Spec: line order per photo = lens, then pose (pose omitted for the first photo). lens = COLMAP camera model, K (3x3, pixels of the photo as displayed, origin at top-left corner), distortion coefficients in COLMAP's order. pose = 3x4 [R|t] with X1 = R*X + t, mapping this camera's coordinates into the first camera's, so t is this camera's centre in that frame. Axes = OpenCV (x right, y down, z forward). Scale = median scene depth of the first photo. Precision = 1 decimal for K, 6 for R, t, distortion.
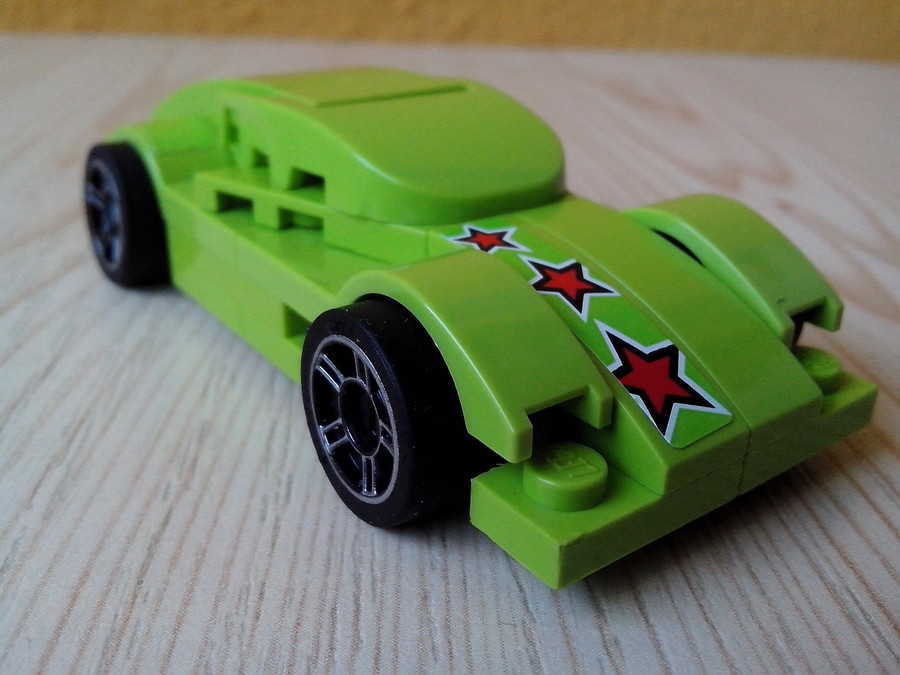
lens RADIAL K [[917.1, 0, 450.0], [0, 917.1, 337.5], [0, 0, 1]] dist [0.069771, -0.002917]
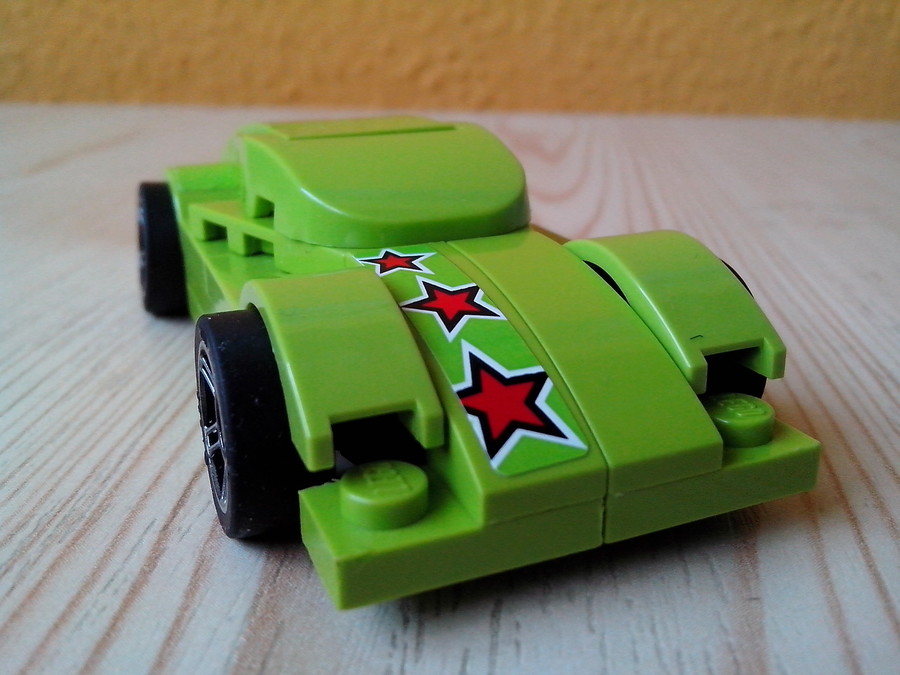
lens RADIAL K [[917.1, 0, 450.0], [0, 917.1, 337.5], [0, 0, 1]] dist [0.069771, -0.002917]
pose [[0.966624, 0.046985, -0.251853, 0.388068], [-0.071720, 0.993361, -0.089949, 0.064855], [0.245954, 0.105010, 0.963576, 0.086219]]
